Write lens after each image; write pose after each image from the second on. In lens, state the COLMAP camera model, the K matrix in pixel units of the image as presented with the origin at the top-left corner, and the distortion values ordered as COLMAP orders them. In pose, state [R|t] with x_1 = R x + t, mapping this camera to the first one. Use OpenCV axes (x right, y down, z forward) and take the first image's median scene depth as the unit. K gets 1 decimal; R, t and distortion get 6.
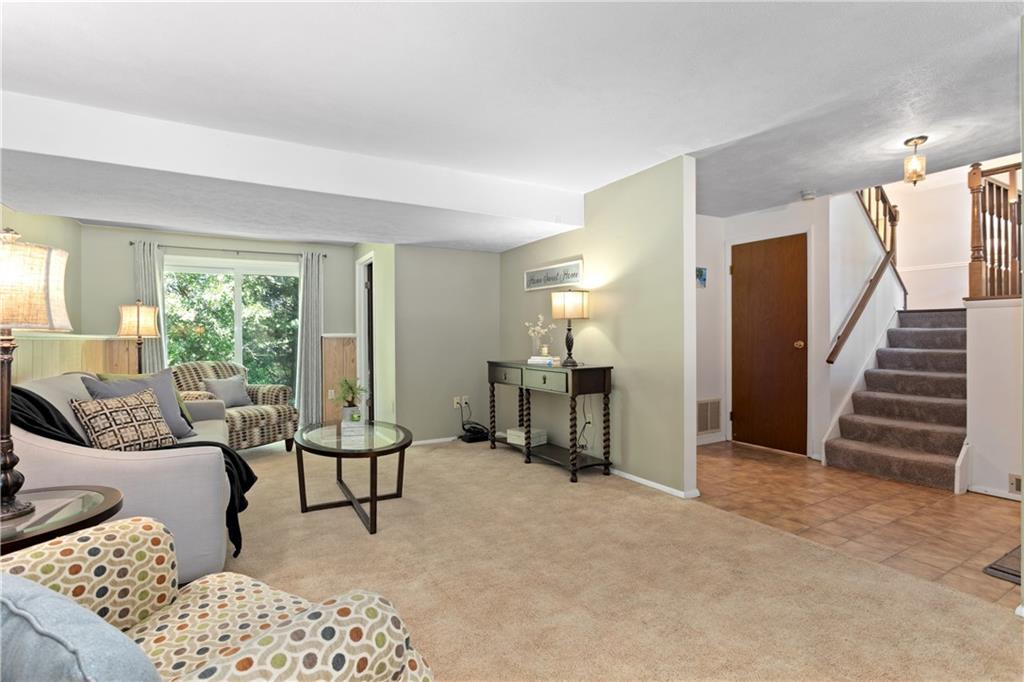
lens RADIAL K [[488.7, 0, 504.7], [0, 488.7, 337.4], [0, 0, 1]] dist [-0.014771, 0.005219]
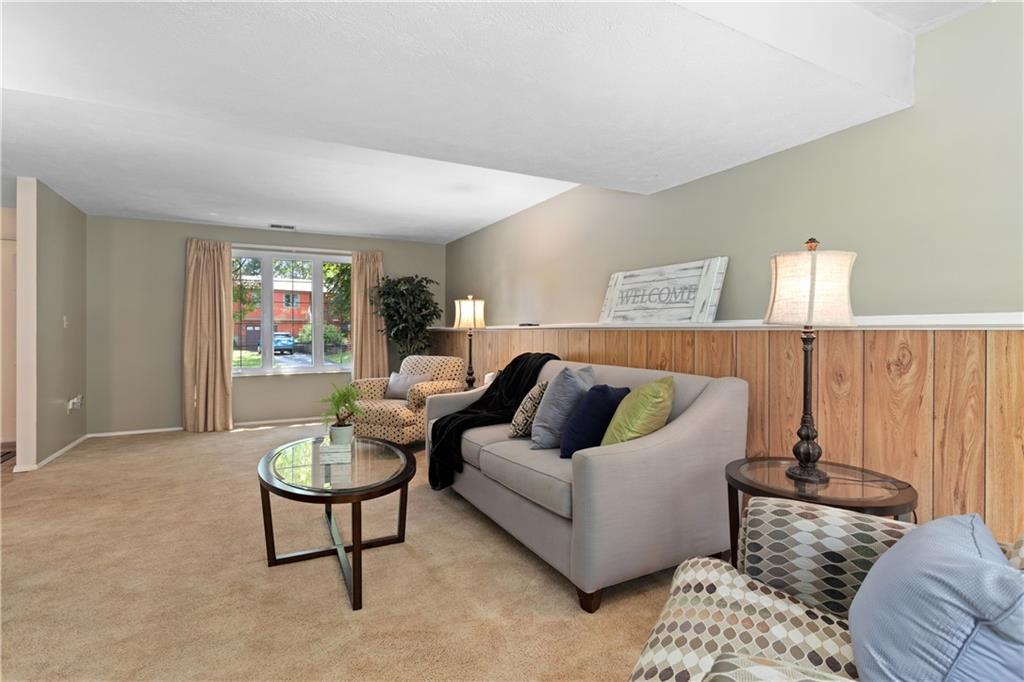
lens RADIAL K [[488.7, 0, 503.0], [0, 488.7, 337.8], [0, 0, 1]] dist [-0.014771, 0.005219]
pose [[-0.998974, 0.003047, 0.045189, -0.552411], [0.003428, 0.999959, 0.008368, 0.005876], [-0.045162, 0.008514, -0.998943, 1.618502]]
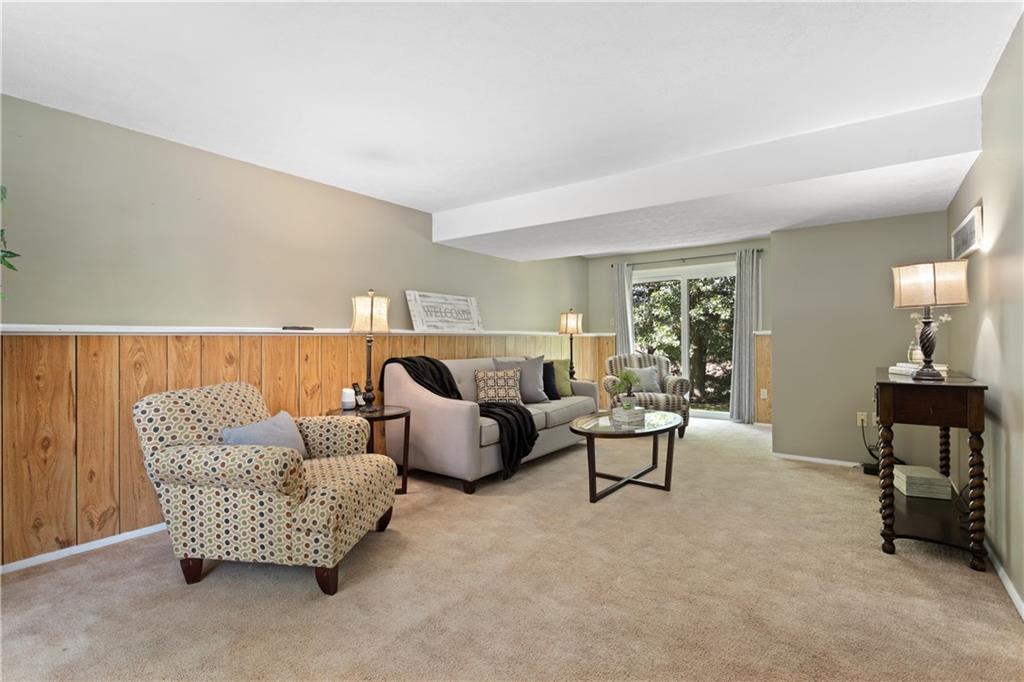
lens RADIAL K [[488.7, 0, 505.3], [0, 488.7, 338.1], [0, 0, 1]] dist [-0.014771, 0.005219]
pose [[0.387944, 0.006253, -0.921662, 0.582295], [0.003097, 0.999962, 0.008088, -0.003838], [0.921678, -0.005992, 0.387910, 0.279165]]
